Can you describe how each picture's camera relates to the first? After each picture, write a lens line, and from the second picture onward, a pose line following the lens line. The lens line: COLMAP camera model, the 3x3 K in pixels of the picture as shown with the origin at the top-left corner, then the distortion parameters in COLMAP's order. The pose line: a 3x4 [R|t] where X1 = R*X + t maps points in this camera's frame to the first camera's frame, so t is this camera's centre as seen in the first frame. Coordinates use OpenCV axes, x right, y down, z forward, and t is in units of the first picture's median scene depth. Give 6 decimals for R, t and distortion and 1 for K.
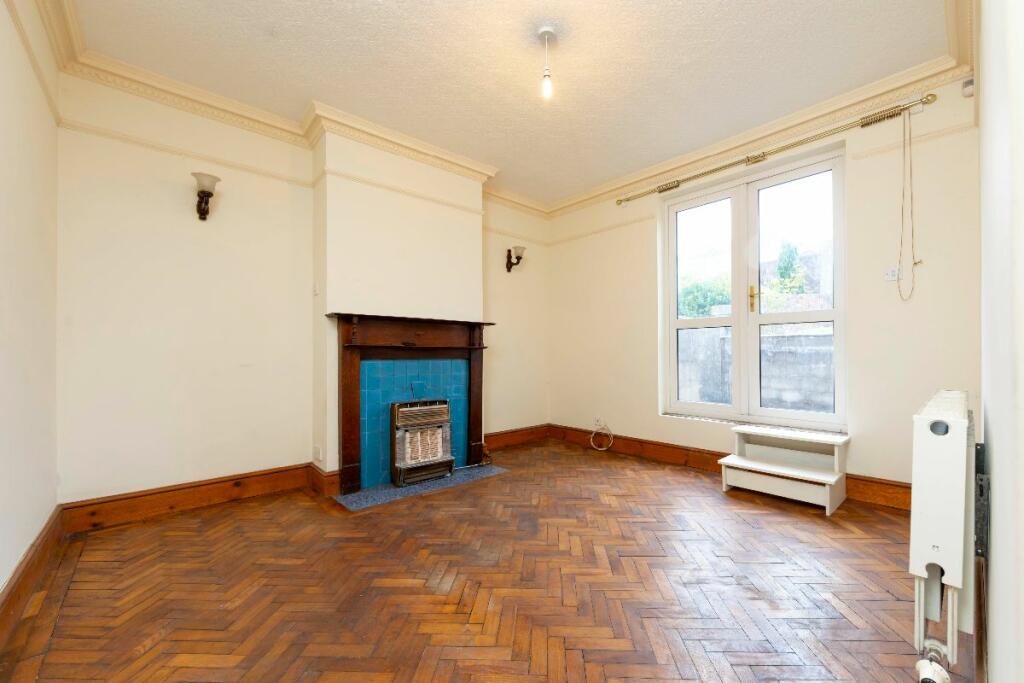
lens RADIAL K [[410.3, 0, 524.6], [0, 410.3, 355.0], [0, 0, 1]] dist [-0.003925, 0.000767]
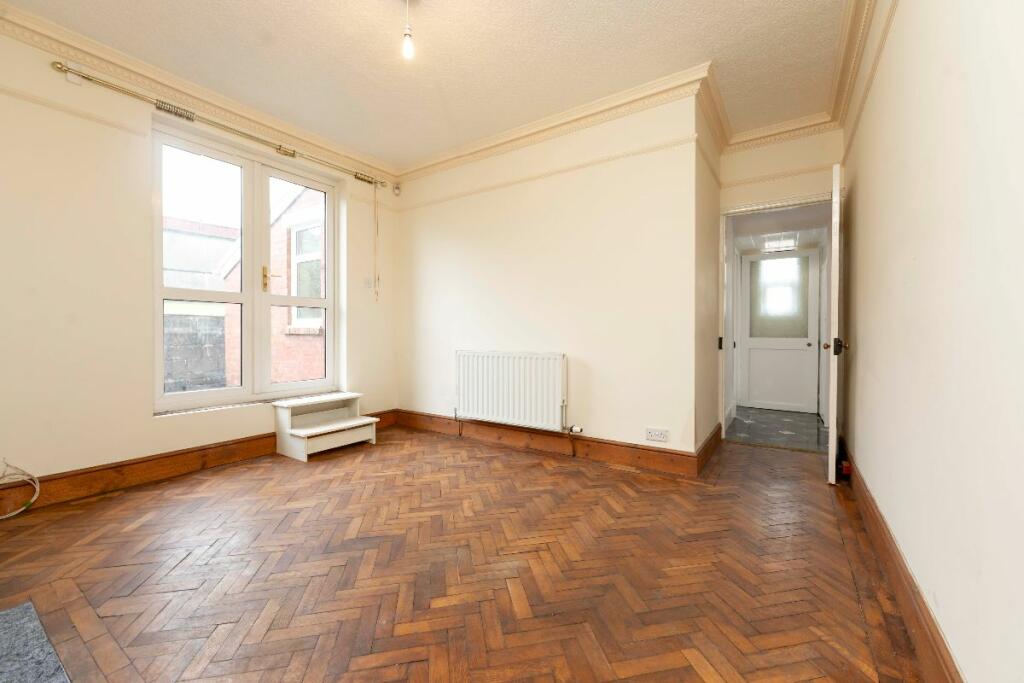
lens RADIAL K [[410.3, 0, 521.6], [0, 410.3, 338.0], [0, 0, 1]] dist [-0.003925, 0.000767]
pose [[-0.247842, -0.005974, 0.968782, -0.624808], [0.001835, 0.999976, 0.006636, 0.004899], [-0.968799, 0.003423, -0.247825, 0.661013]]
